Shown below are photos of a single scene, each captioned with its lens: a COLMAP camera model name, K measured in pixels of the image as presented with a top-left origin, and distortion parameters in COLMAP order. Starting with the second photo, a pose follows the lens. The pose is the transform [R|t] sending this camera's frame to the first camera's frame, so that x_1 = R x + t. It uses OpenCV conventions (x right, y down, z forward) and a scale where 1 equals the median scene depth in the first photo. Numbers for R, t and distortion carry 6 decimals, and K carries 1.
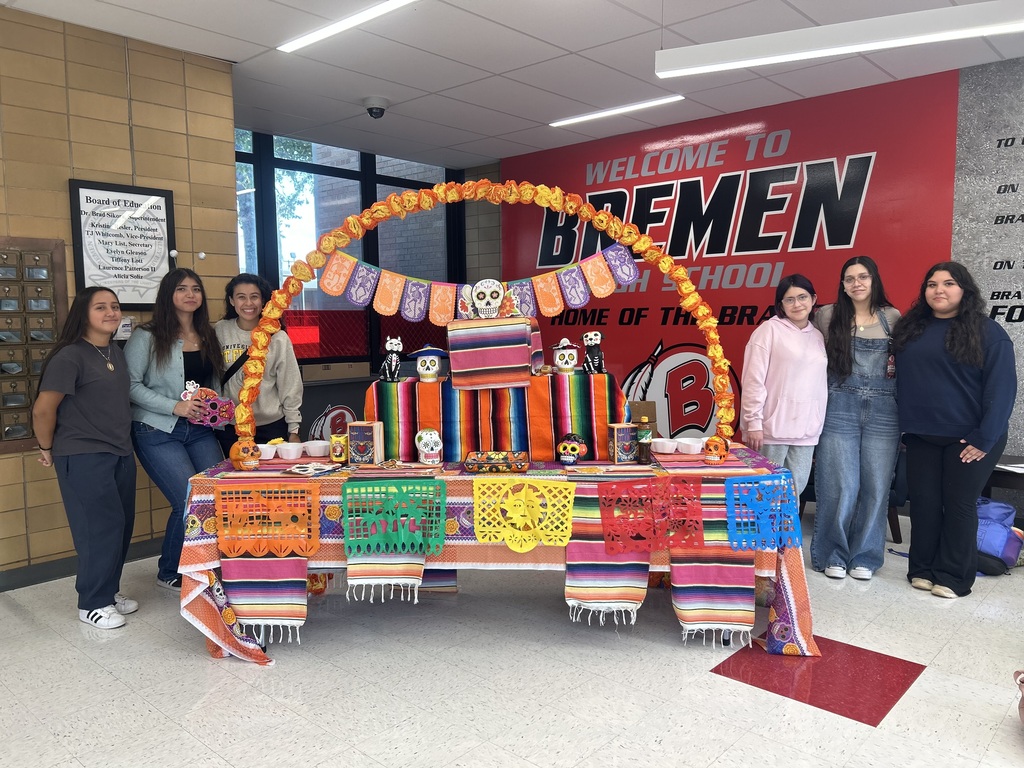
lens RADIAL K [[767.2, 0, 524.0], [0, 767.2, 381.9], [0, 0, 1]] dist [0.093268, -0.078310]
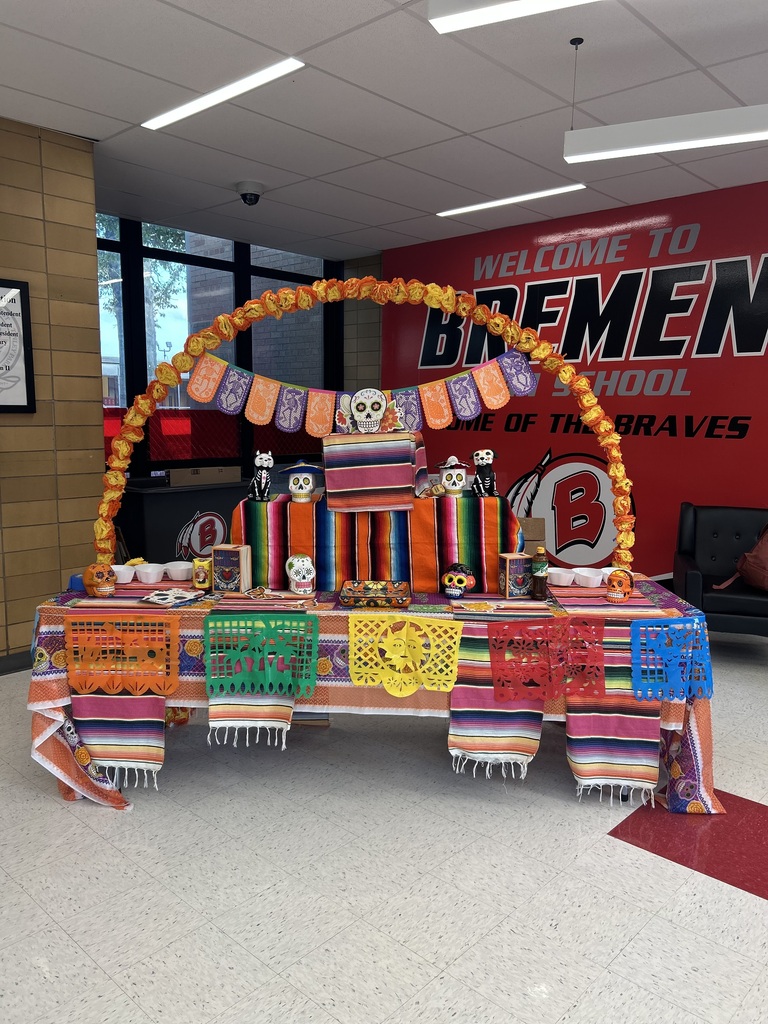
lens RADIAL K [[768.3, 0, 384.0], [0, 768.3, 512.0], [0, 0, 1]] dist [0.051254, -0.005094]
pose [[0.999613, 0.021173, -0.018036, -0.010616], [-0.020289, 0.998647, 0.047889, -0.034945], [0.019026, -0.047505, 0.998690, 0.100974]]
